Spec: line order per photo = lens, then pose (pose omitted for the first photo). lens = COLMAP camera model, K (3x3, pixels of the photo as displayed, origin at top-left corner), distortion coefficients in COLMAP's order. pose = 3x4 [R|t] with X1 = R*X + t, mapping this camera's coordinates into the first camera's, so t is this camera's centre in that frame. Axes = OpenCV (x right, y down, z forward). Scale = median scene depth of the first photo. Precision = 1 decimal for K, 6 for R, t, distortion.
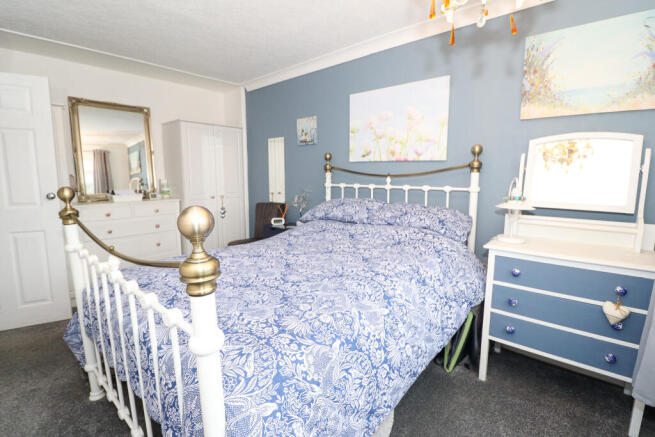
lens RADIAL K [[304.5, 0, 327.5], [0, 304.5, 218.5], [0, 0, 1]] dist [-0.002311, -0.000653]
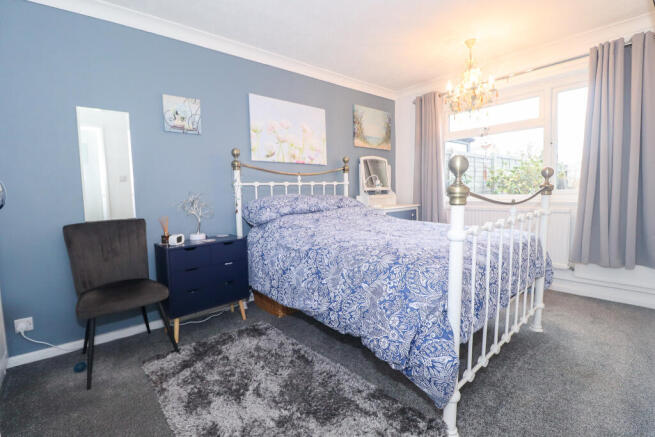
lens RADIAL K [[284.5, 0, 327.3], [0, 284.5, 206.0], [0, 0, 1]] dist [-0.001185, -0.000195]
pose [[0.154964, -0.086151, 0.984157, -0.857180], [0.150141, 0.986672, 0.062730, -0.066409], [-0.976444, 0.138042, 0.165833, 0.670531]]
